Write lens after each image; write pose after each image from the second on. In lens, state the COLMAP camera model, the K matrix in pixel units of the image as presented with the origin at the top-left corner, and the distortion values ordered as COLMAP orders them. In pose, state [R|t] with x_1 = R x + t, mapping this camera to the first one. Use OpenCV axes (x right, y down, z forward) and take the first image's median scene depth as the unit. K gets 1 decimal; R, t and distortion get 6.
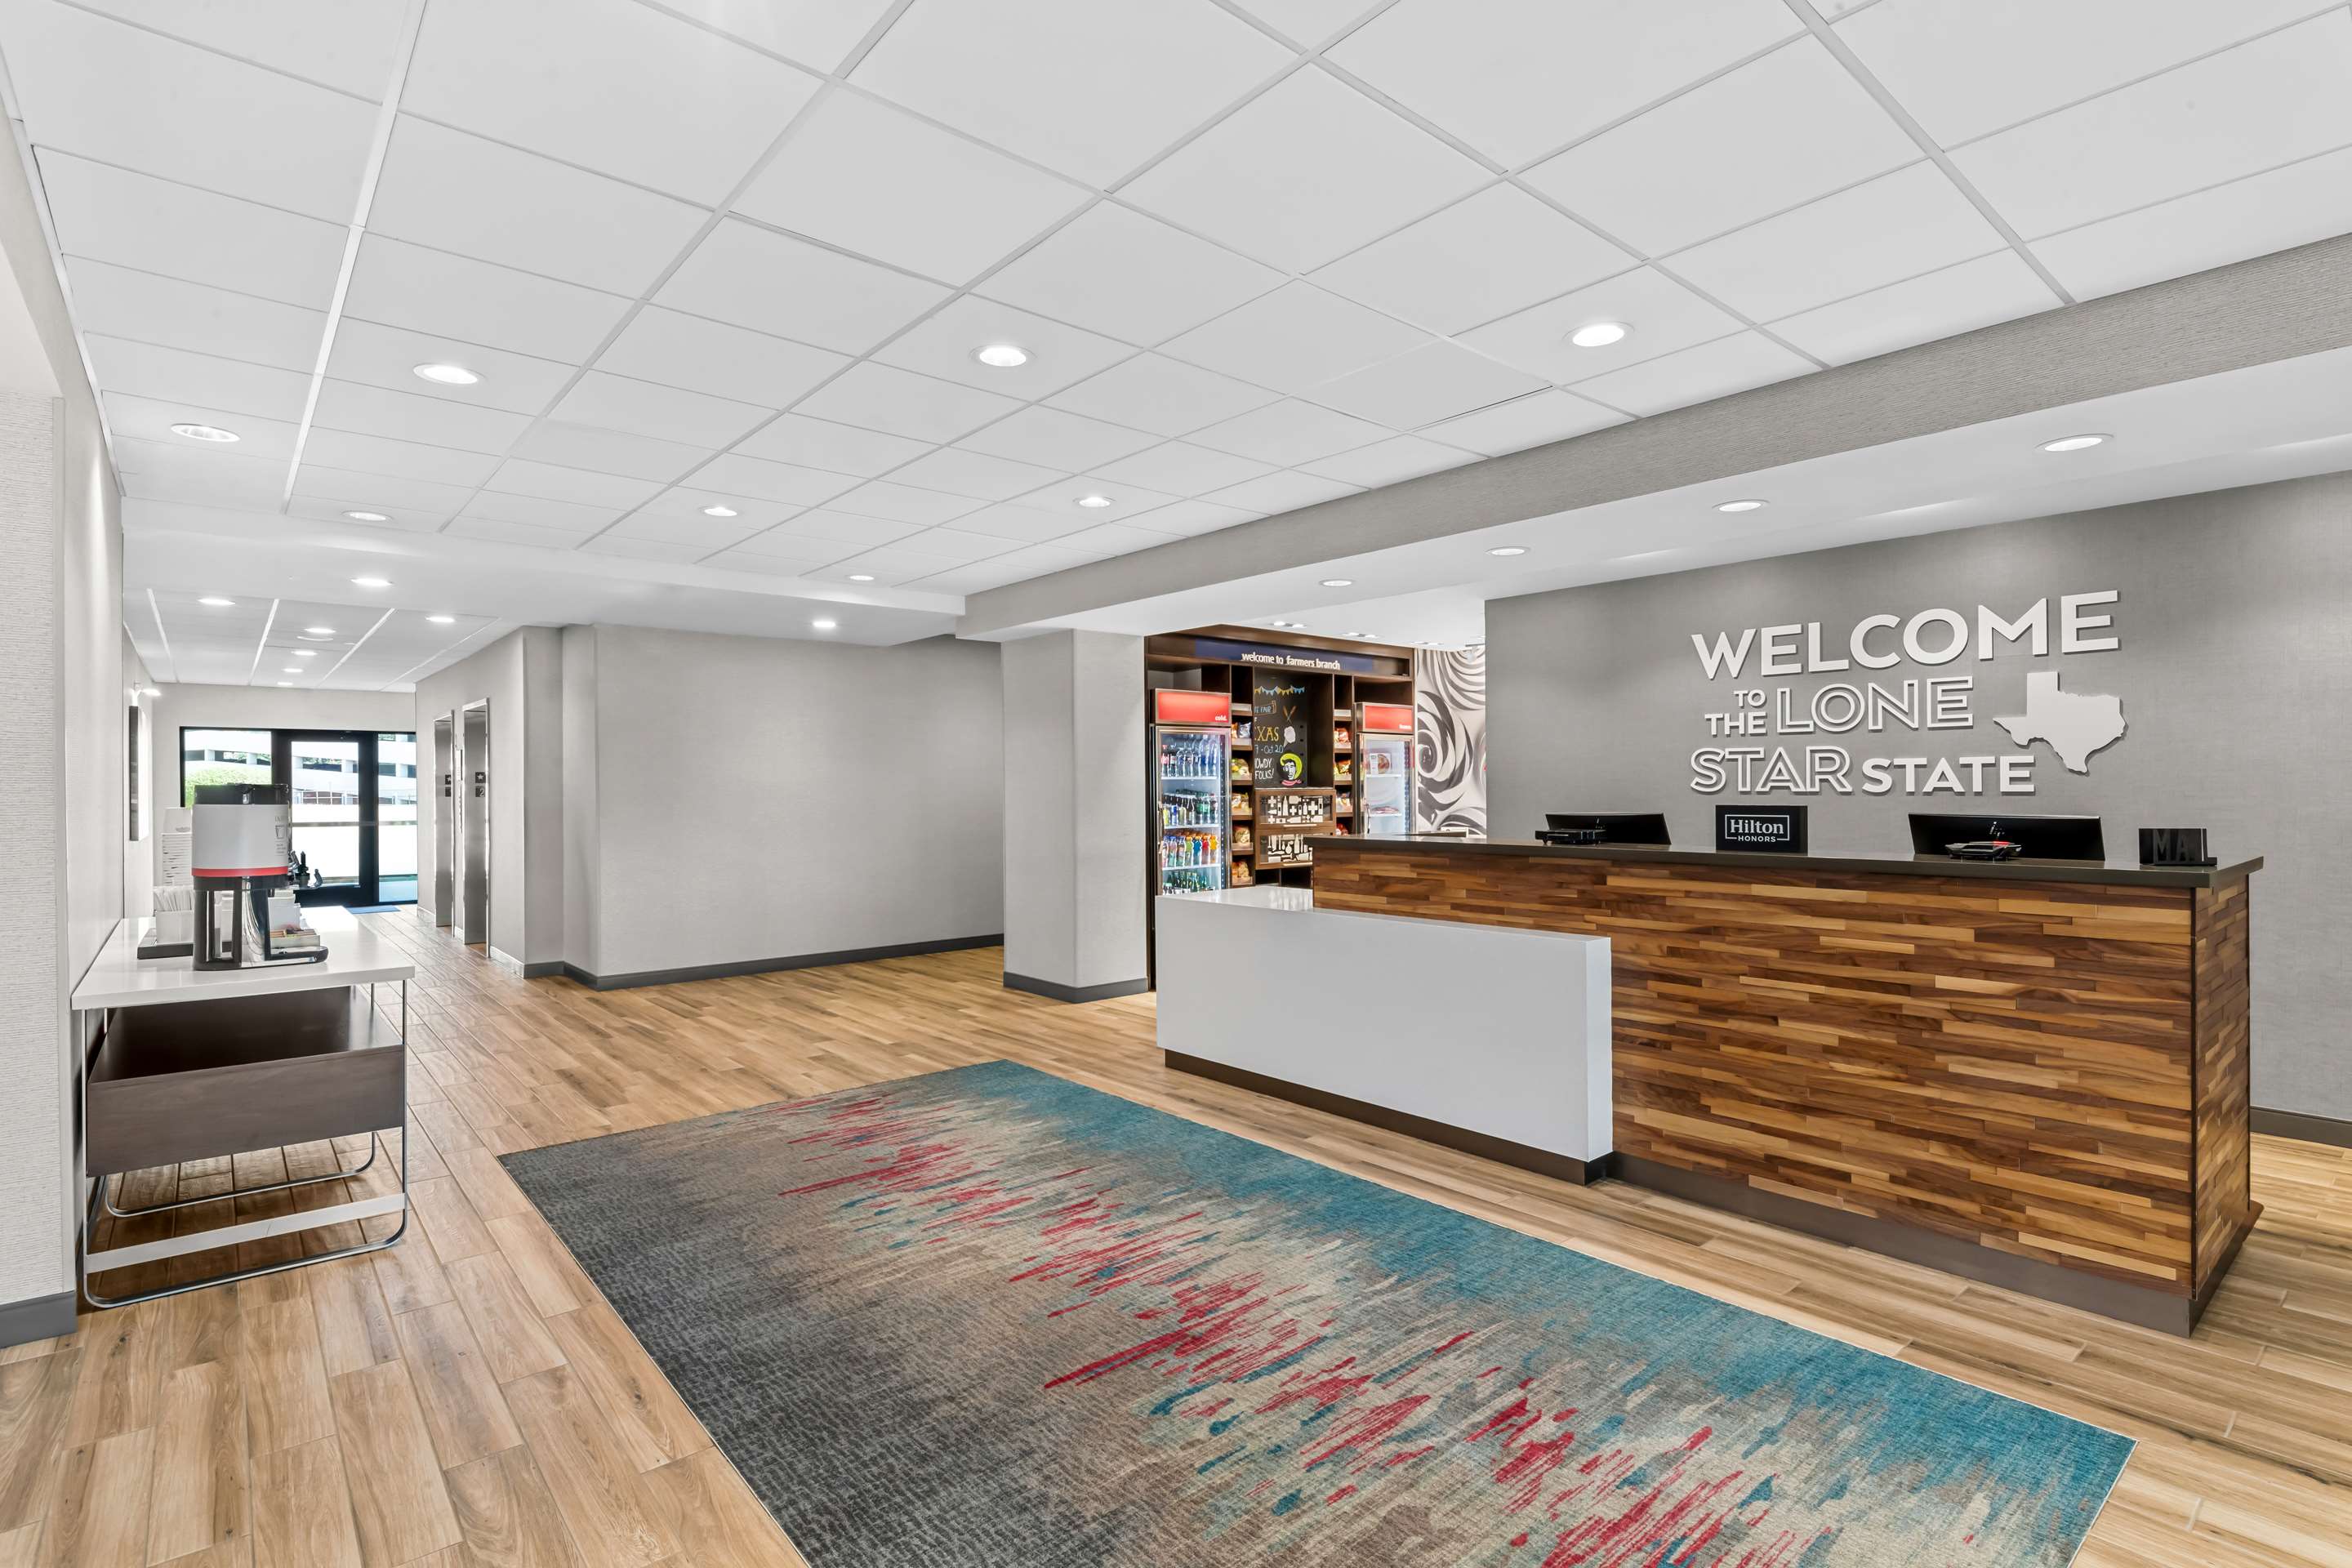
lens RADIAL K [[1132.5, 0, 1174.5], [0, 1132.5, 788.8], [0, 0, 1]] dist [0.015381, -0.009400]
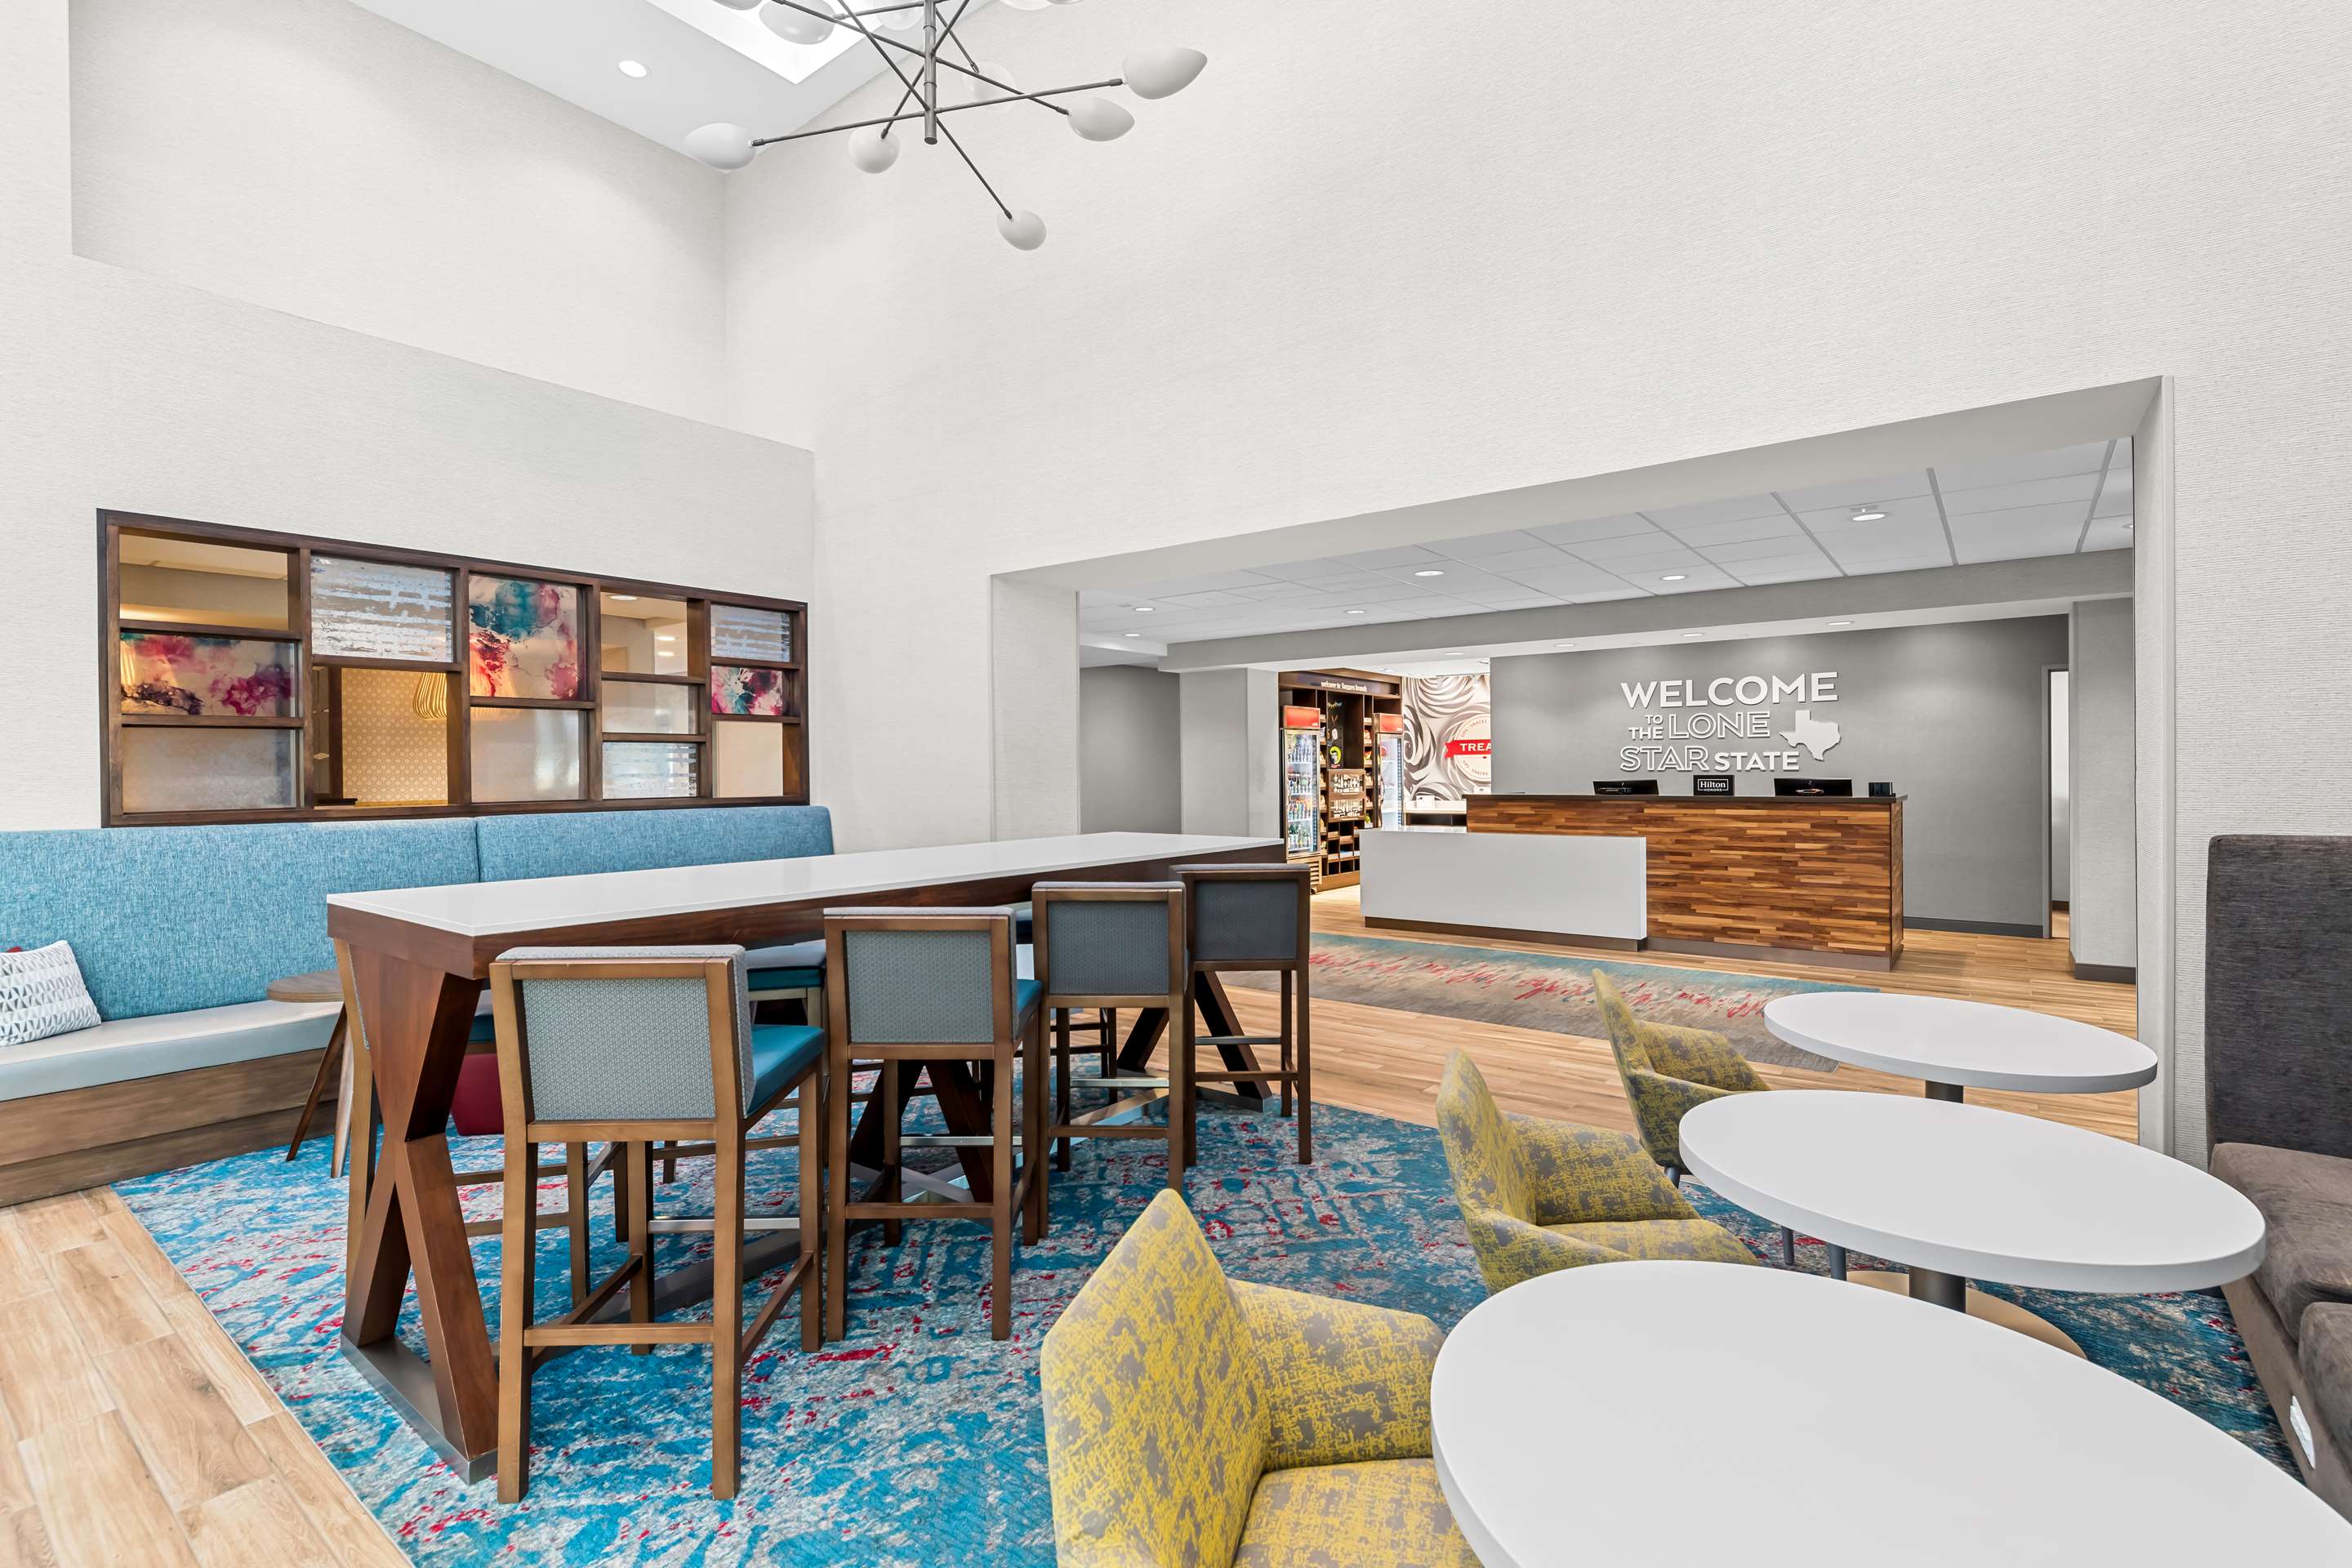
lens RADIAL K [[1077.0, 0, 1168.7], [0, 1077.0, 775.4], [0, 0, 1]] dist [0.005470, 0.000565]
pose [[0.979908, -0.001844, 0.199443, -0.932088], [0.001591, 0.999998, 0.001429, 0.010622], [-0.199445, -0.001083, 0.979908, -0.840397]]
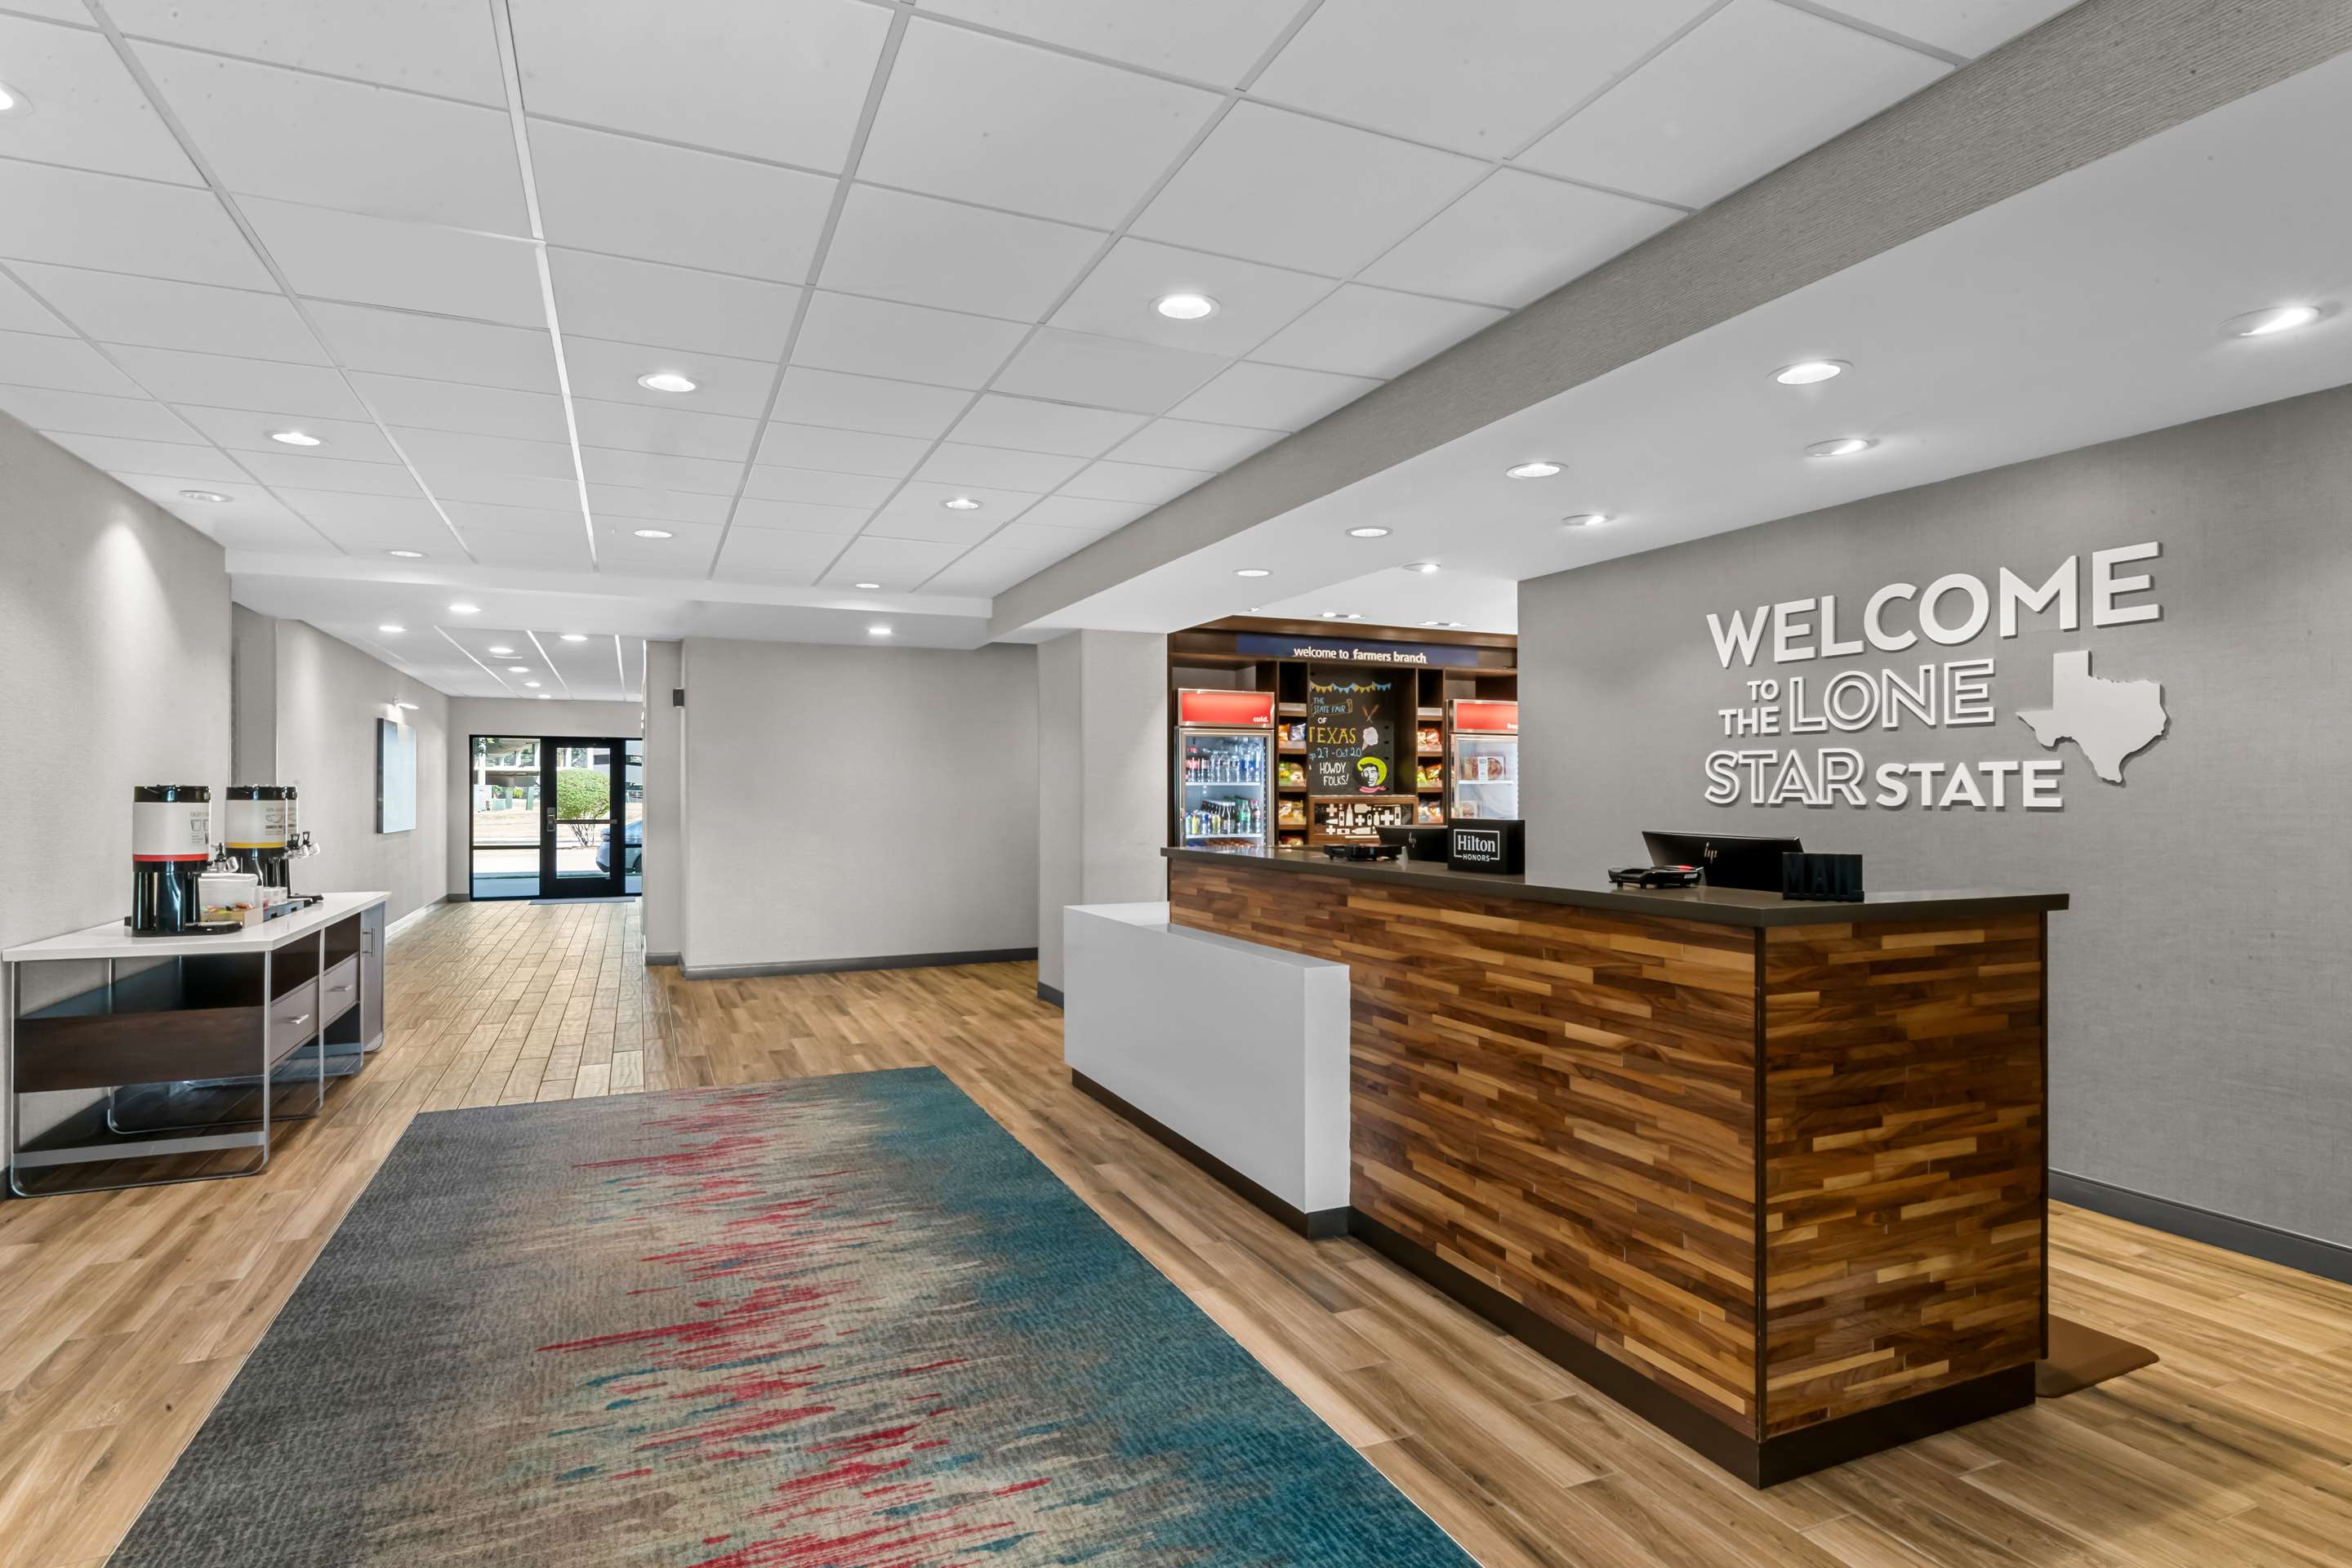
lens RADIAL K [[1234.5, 0, 1176.2], [0, 1234.5, 787.5], [0, 0, 1]] dist [0.011952, -0.006312]
pose [[0.957839, 0.005482, -0.287255, 0.548114], [-0.006992, 0.999967, -0.004232, -0.003751], [0.287222, 0.006062, 0.957845, 0.030910]]
